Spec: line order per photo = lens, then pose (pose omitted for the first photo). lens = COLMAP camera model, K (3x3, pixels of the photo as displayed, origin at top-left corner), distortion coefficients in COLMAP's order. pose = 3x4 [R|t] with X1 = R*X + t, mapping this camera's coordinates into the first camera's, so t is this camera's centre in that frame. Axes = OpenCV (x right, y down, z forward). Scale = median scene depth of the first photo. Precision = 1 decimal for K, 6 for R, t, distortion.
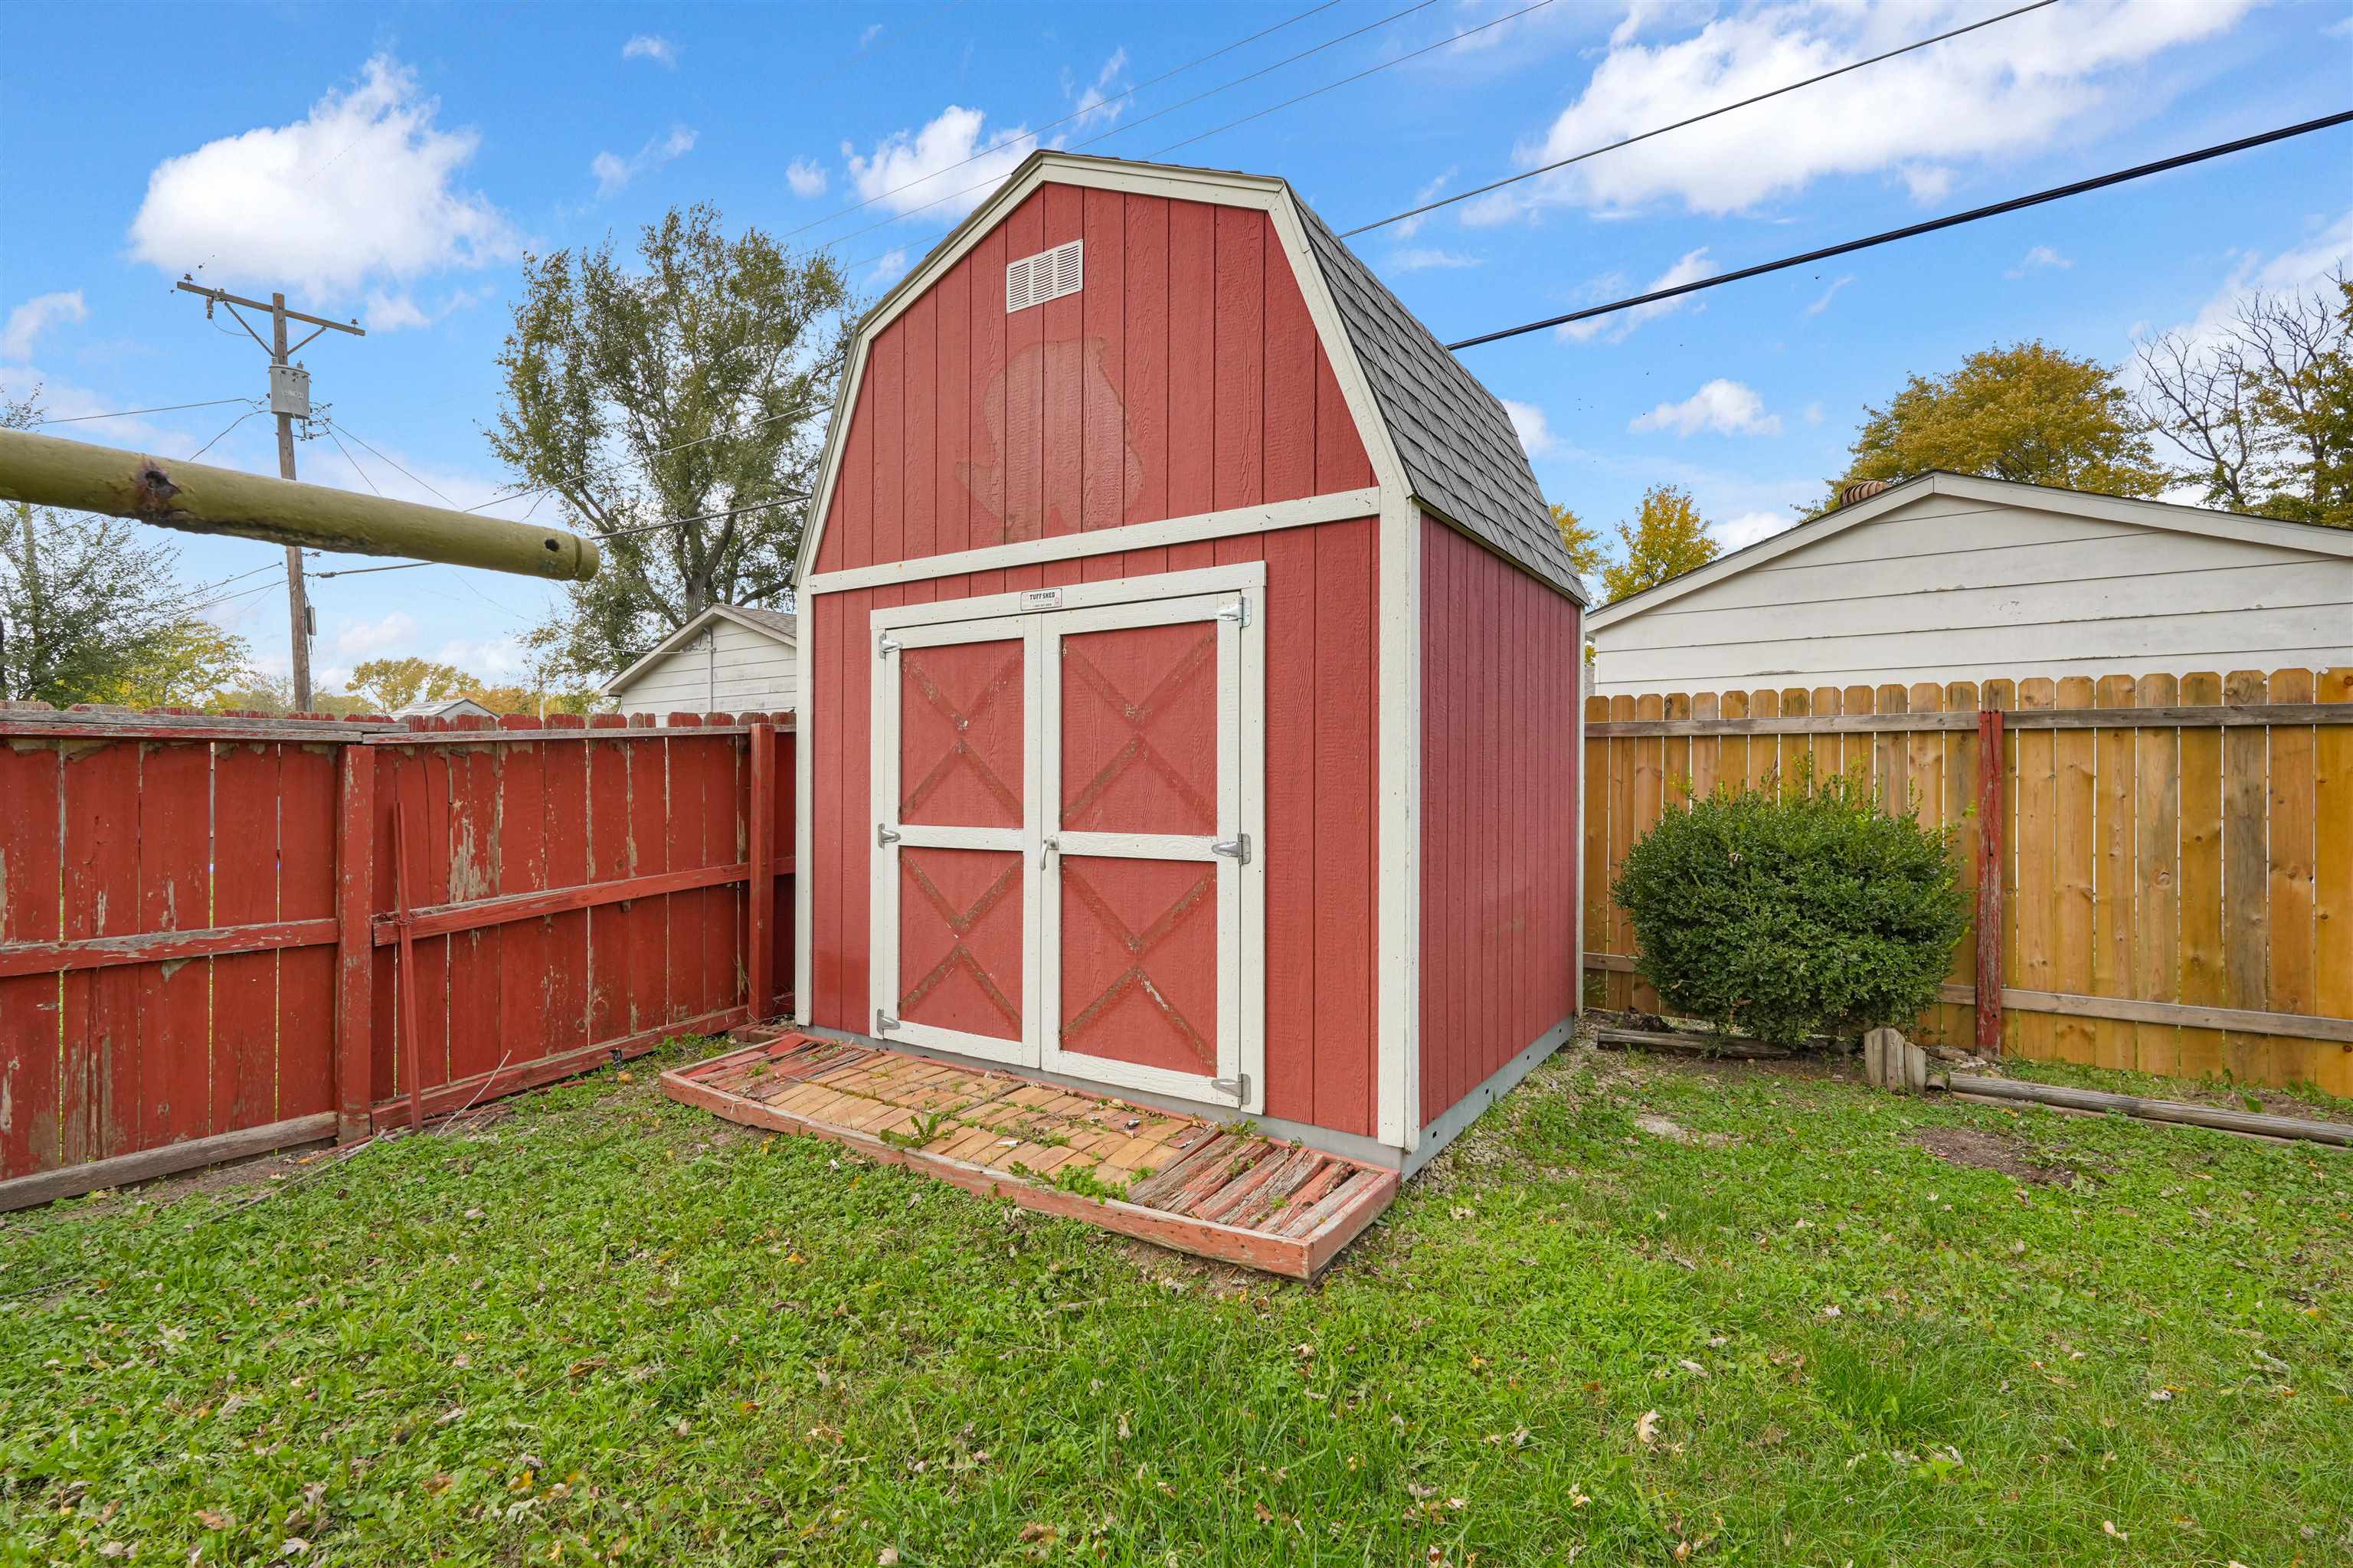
lens RADIAL K [[1067.5, 0, 1192.4], [0, 1067.5, 786.1], [0, 0, 1]] dist [-0.000384, 0.000545]
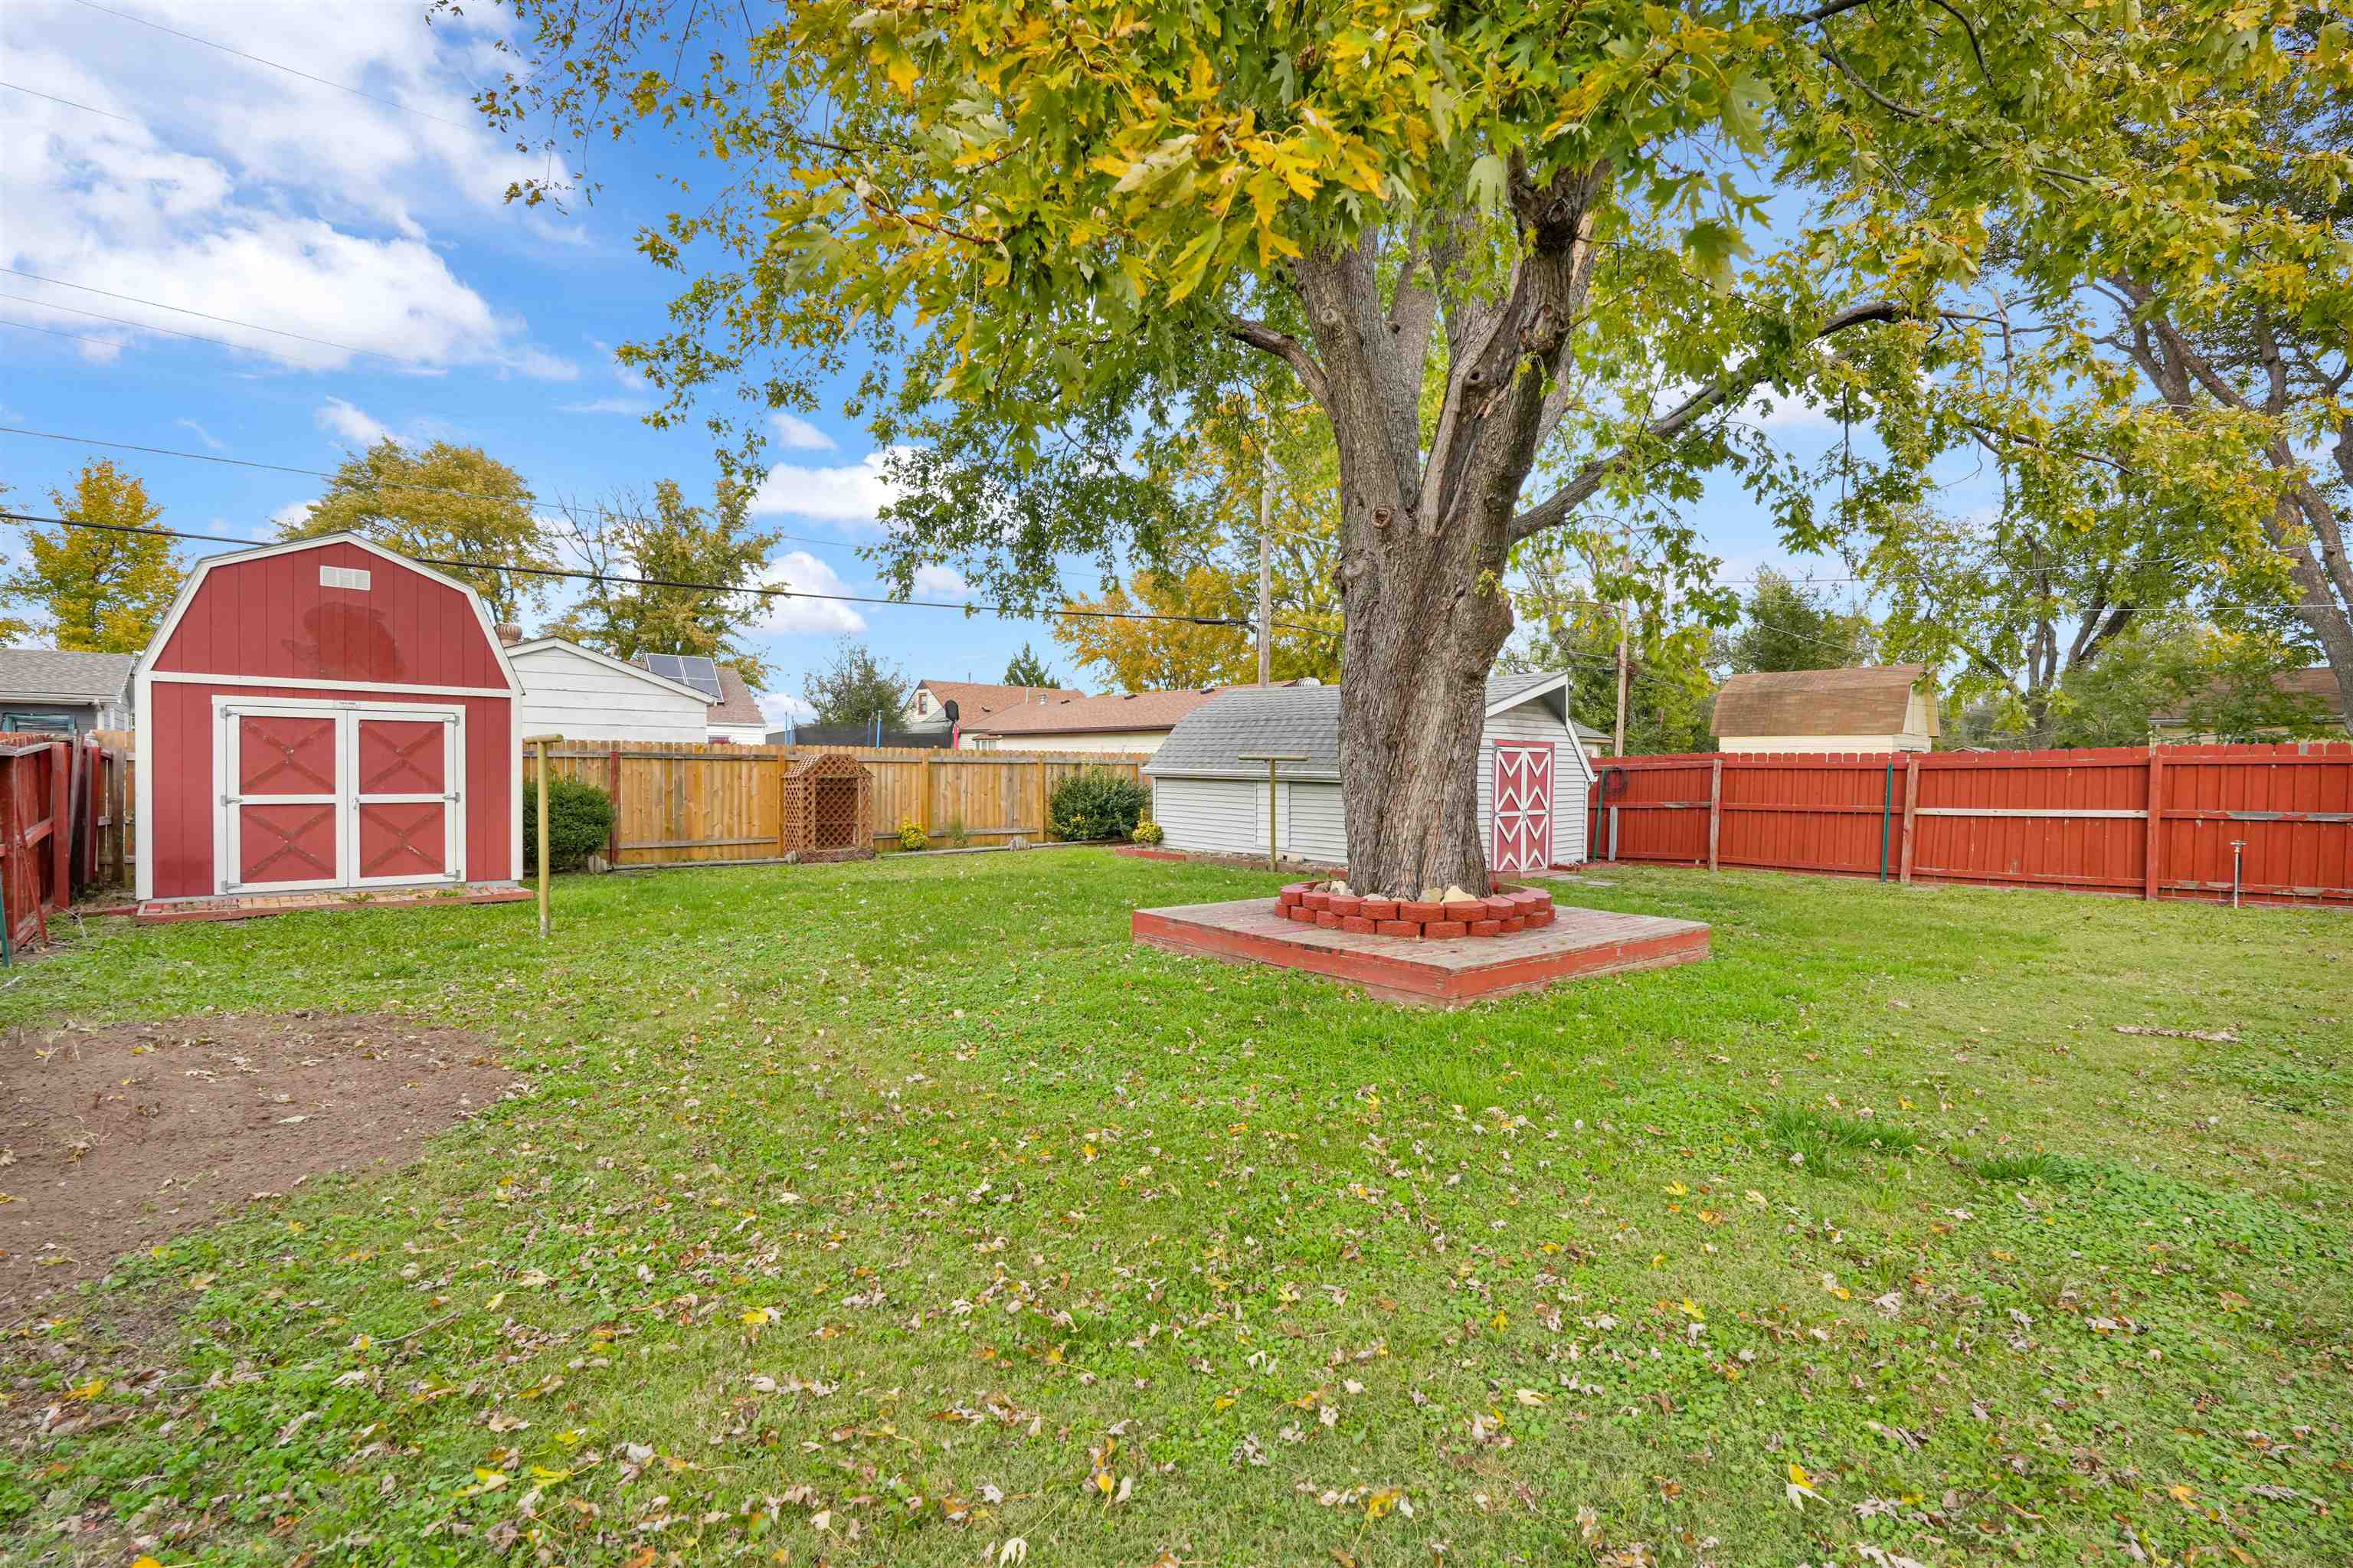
lens RADIAL K [[1067.5, 0, 1169.4], [0, 1067.5, 767.4], [0, 0, 1]] dist [-0.000384, 0.000545]
pose [[0.277262, 0.007362, 0.960766, -1.870378], [0.001312, 0.999967, -0.008041, -0.000652], [-0.960794, 0.003490, 0.277243, -1.464141]]
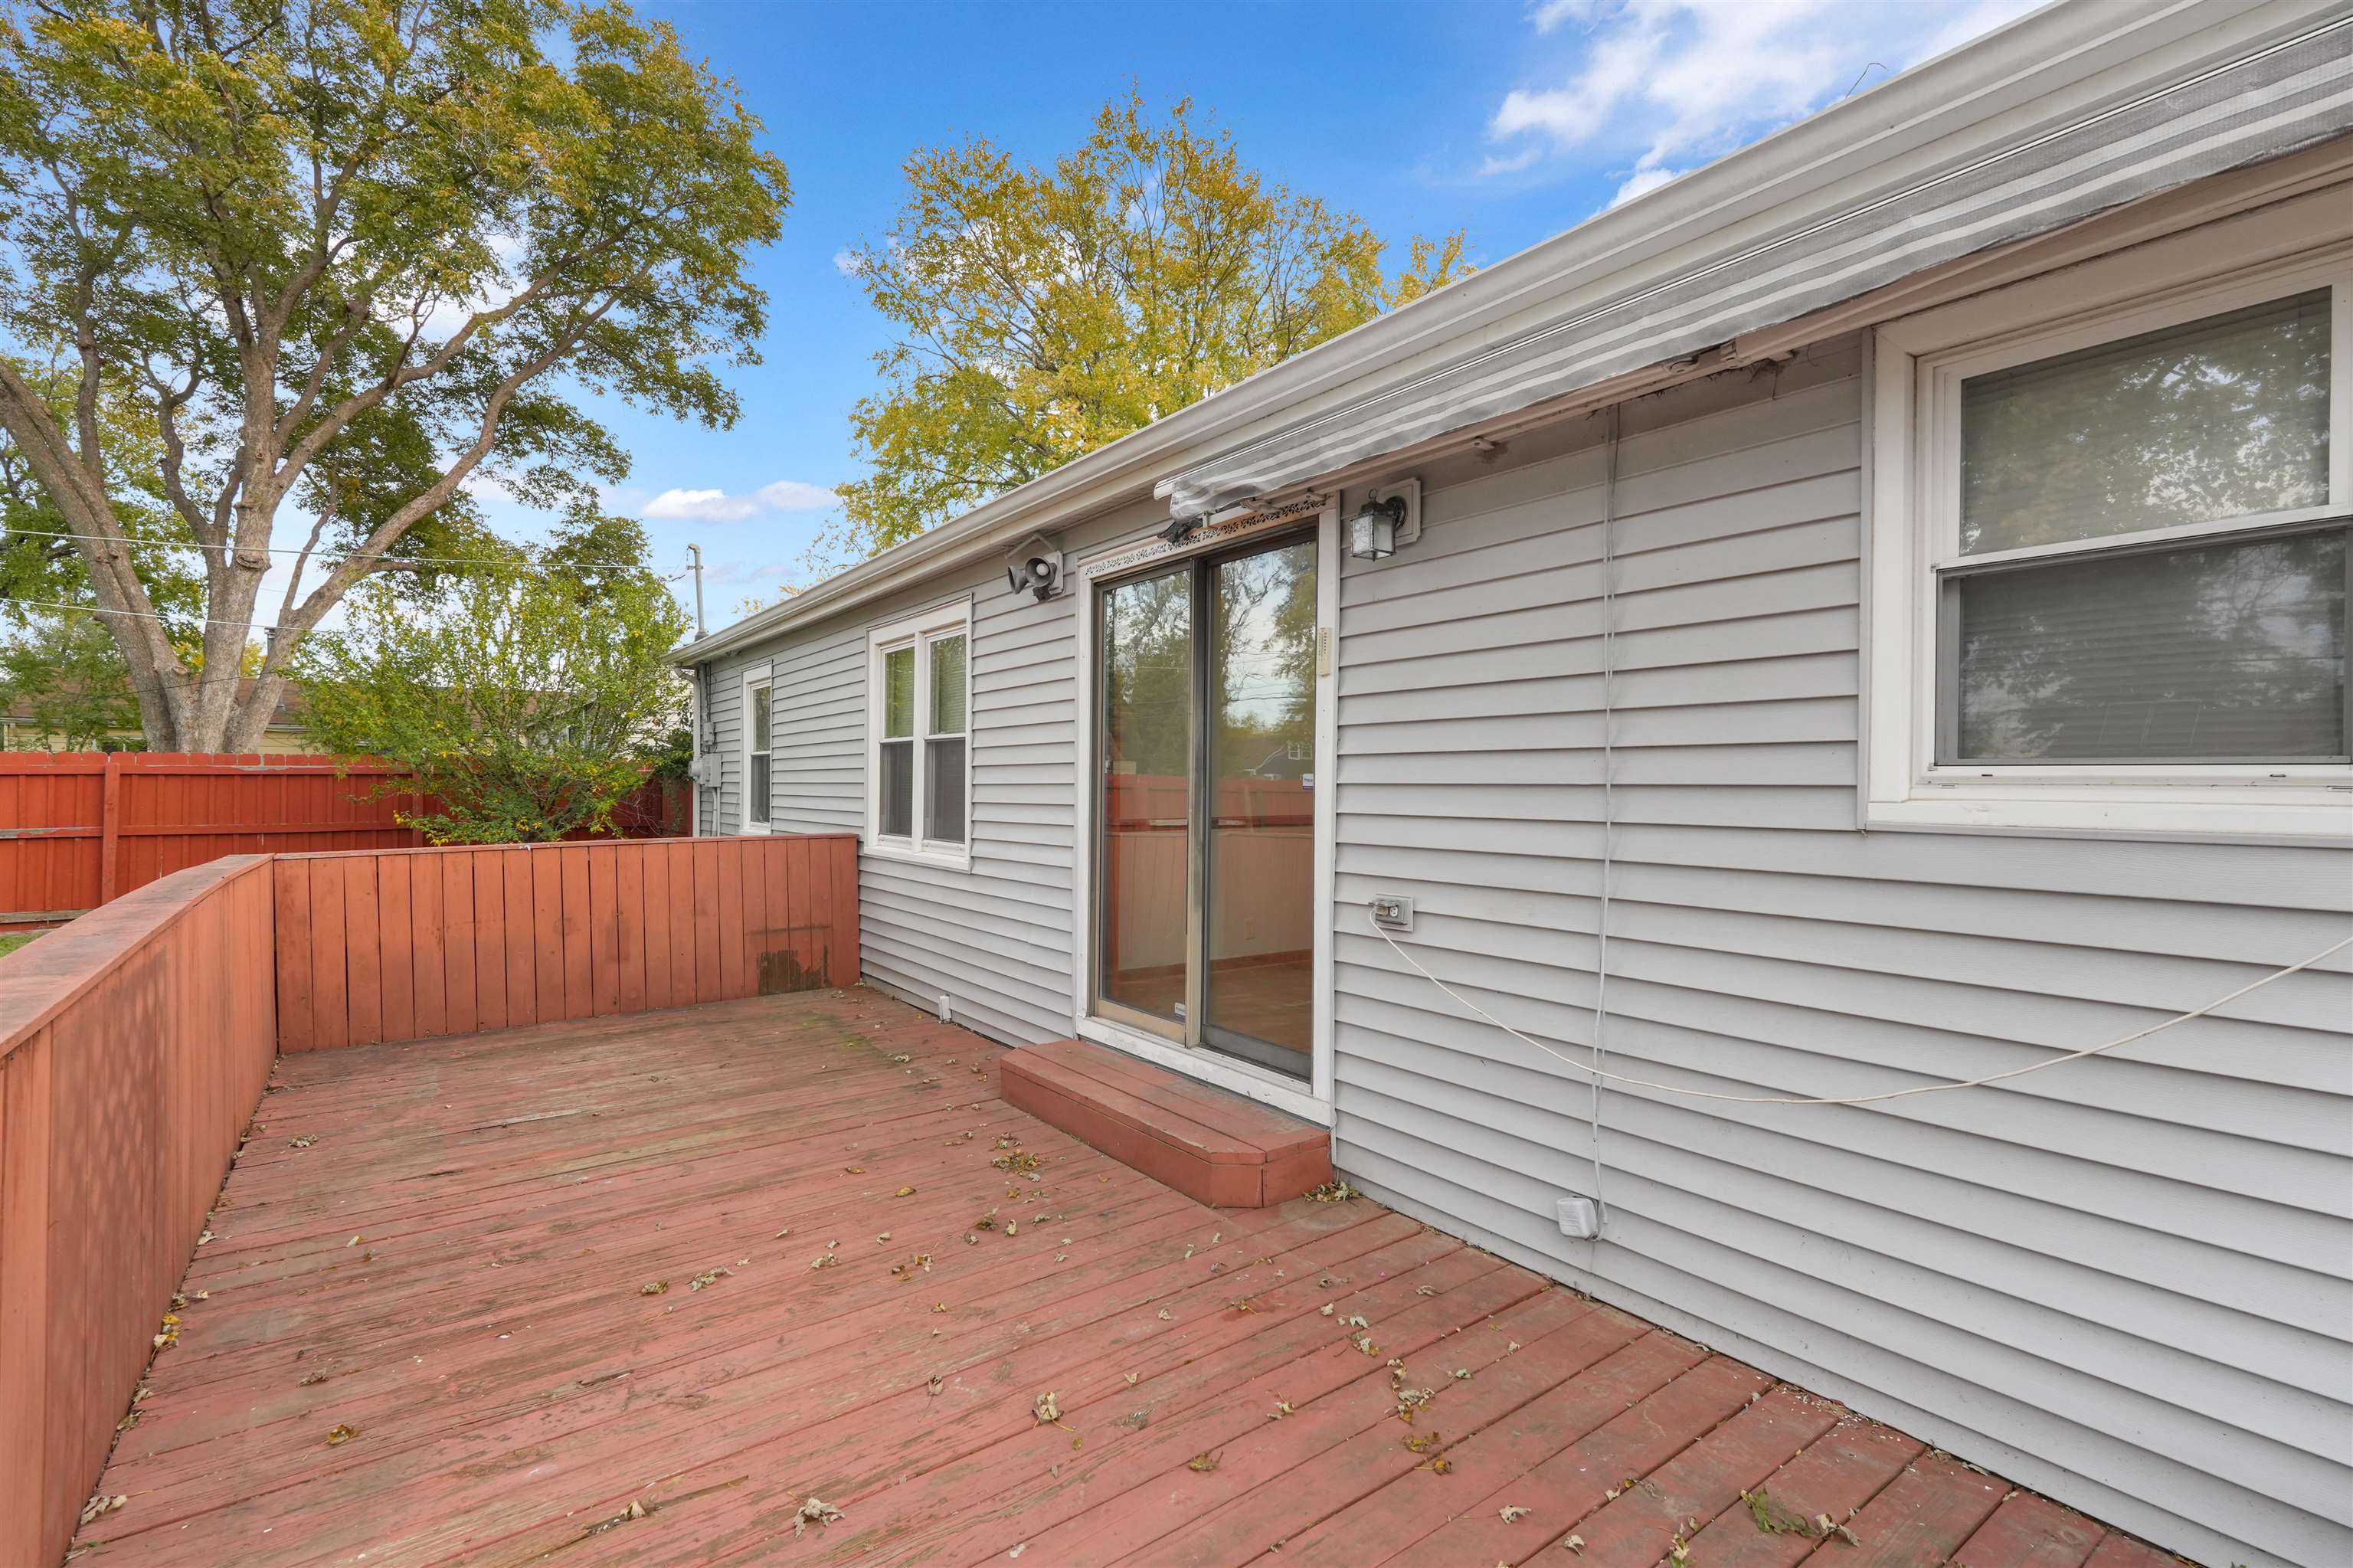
lens RADIAL K [[1067.5, 0, 1139.4], [0, 1067.5, 786.3], [0, 0, 1]] dist [-0.000384, 0.000545]
pose [[-0.932395, -0.004275, 0.361416, -1.819039], [0.000083, 0.999927, 0.012042, -0.028904], [-0.361442, 0.011258, -0.932327, -2.140091]]
